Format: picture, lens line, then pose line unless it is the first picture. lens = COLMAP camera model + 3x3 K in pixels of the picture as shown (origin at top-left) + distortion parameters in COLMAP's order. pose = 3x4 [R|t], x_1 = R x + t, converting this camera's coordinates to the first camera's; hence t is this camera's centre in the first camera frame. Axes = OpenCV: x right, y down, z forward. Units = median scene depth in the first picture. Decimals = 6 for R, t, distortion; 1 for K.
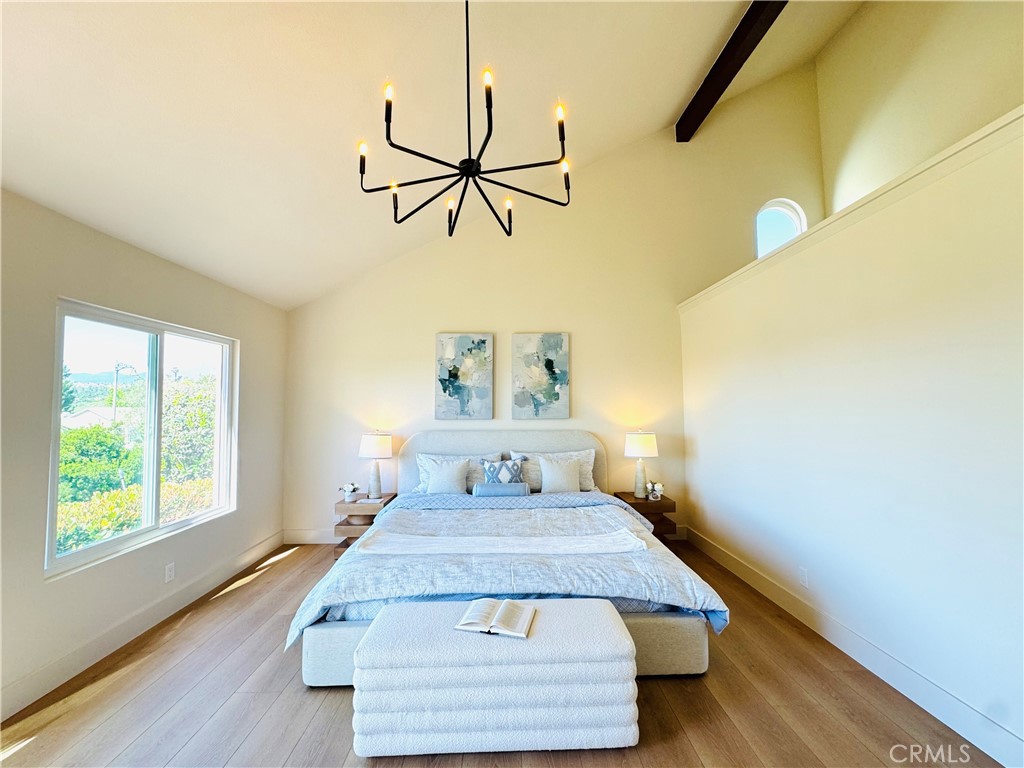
lens RADIAL K [[410.8, 0, 511.2], [0, 410.8, 381.2], [0, 0, 1]] dist [-0.004798, 0.000313]
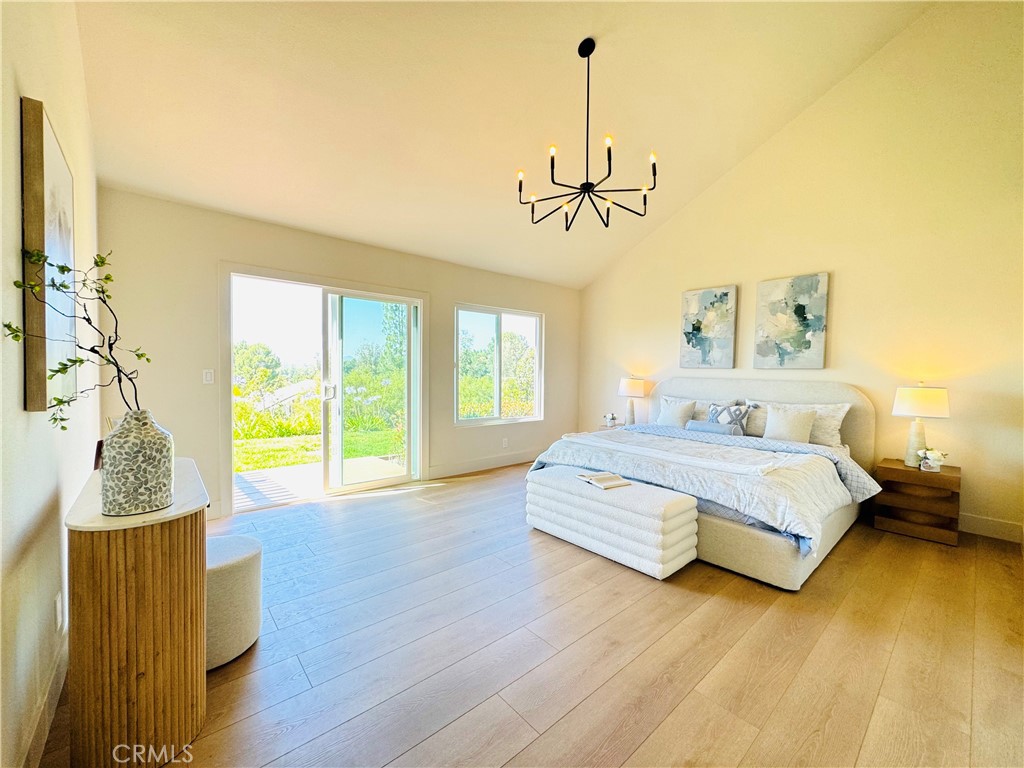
lens RADIAL K [[410.8, 0, 513.0], [0, 410.8, 382.6], [0, 0, 1]] dist [-0.004798, 0.000313]
pose [[0.641585, 0.038199, -0.766100, 0.395962], [0.027796, 0.996945, 0.072988, 0.036769], [0.766548, -0.068122, 0.638563, -0.097256]]
